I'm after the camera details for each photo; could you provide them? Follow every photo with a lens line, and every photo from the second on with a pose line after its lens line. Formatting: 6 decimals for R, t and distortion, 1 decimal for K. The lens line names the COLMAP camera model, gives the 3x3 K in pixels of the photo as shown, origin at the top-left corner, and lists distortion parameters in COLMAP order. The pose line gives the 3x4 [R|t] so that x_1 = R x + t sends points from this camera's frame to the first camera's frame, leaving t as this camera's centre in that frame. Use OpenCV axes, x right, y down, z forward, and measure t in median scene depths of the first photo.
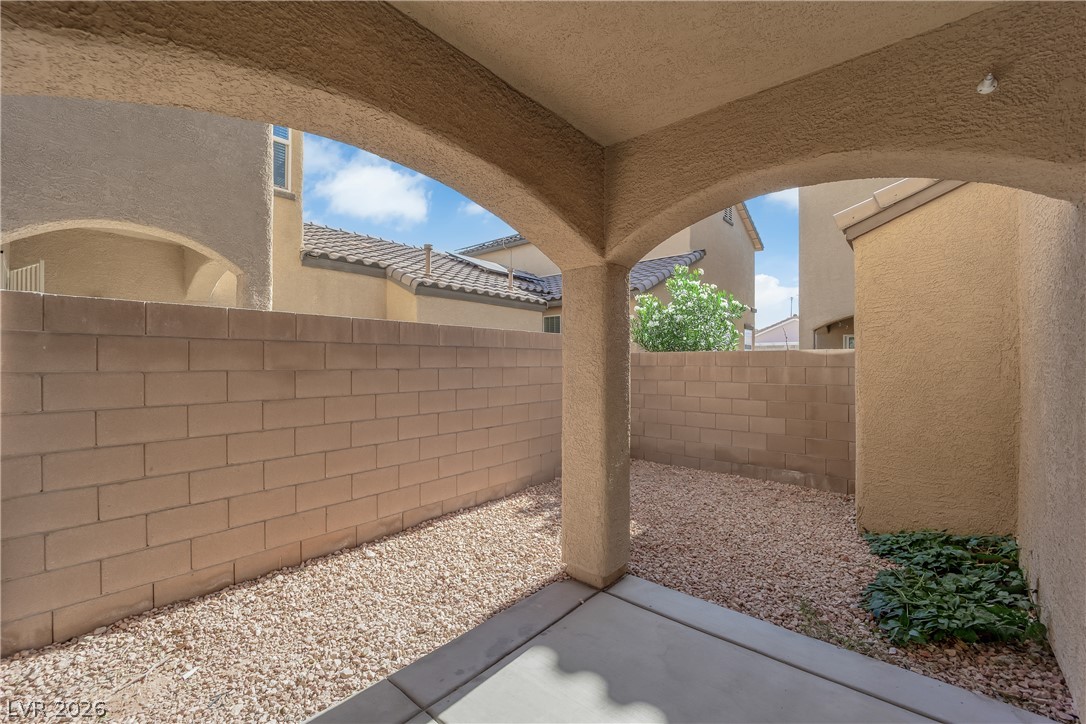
lens RADIAL K [[437.3, 0, 544.2], [0, 437.3, 365.1], [0, 0, 1]] dist [-0.009533, -0.003618]
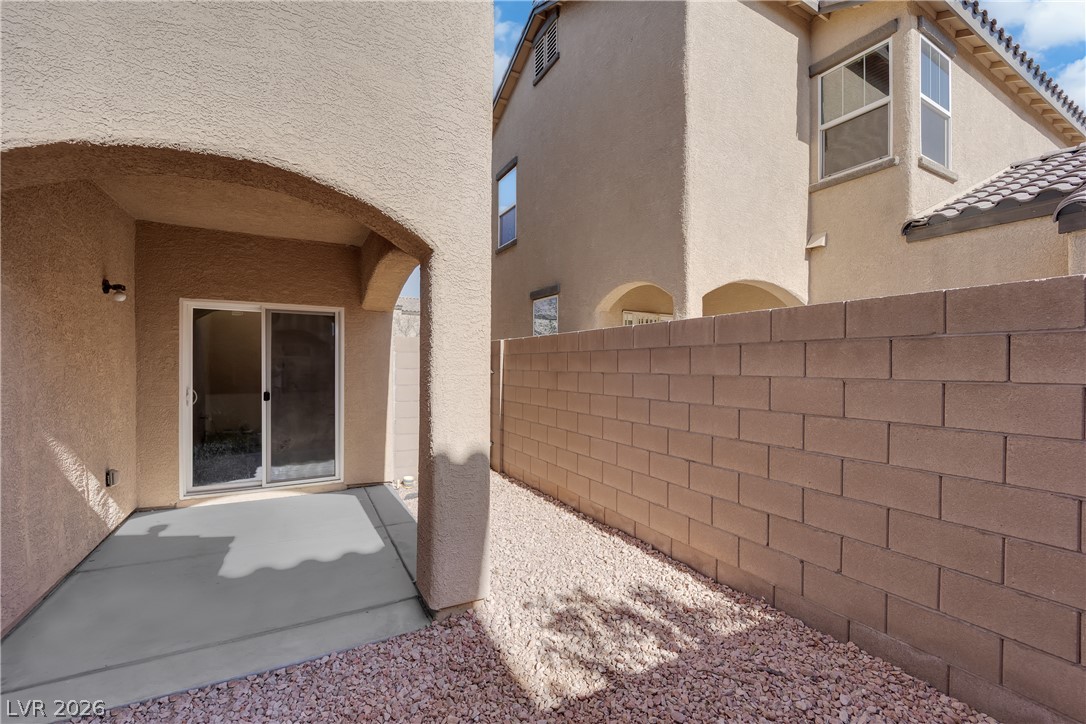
lens RADIAL K [[437.3, 0, 536.7], [0, 437.3, 362.7], [0, 0, 1]] dist [-0.009533, -0.003618]
pose [[-0.350325, -0.007529, -0.936598, 0.651078], [-0.010936, 0.999932, -0.003947, -0.009527], [0.936564, 0.008860, -0.350384, 1.075705]]
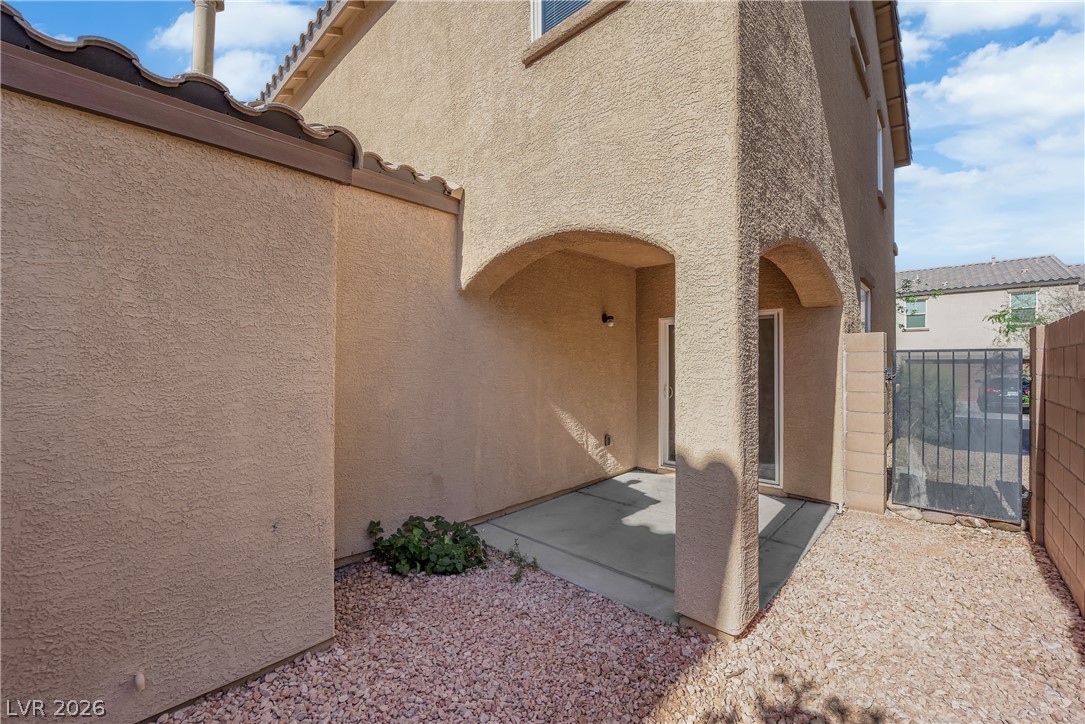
lens RADIAL K [[436.9, 0, 538.9], [0, 436.9, 363.8], [0, 0, 1]] dist [-0.009533, -0.003618]
pose [[-0.999307, -0.000181, 0.037225, 0.327292], [-0.000129, 0.999999, 0.001382, -0.013557], [-0.037226, 0.001376, -0.999306, 1.329089]]
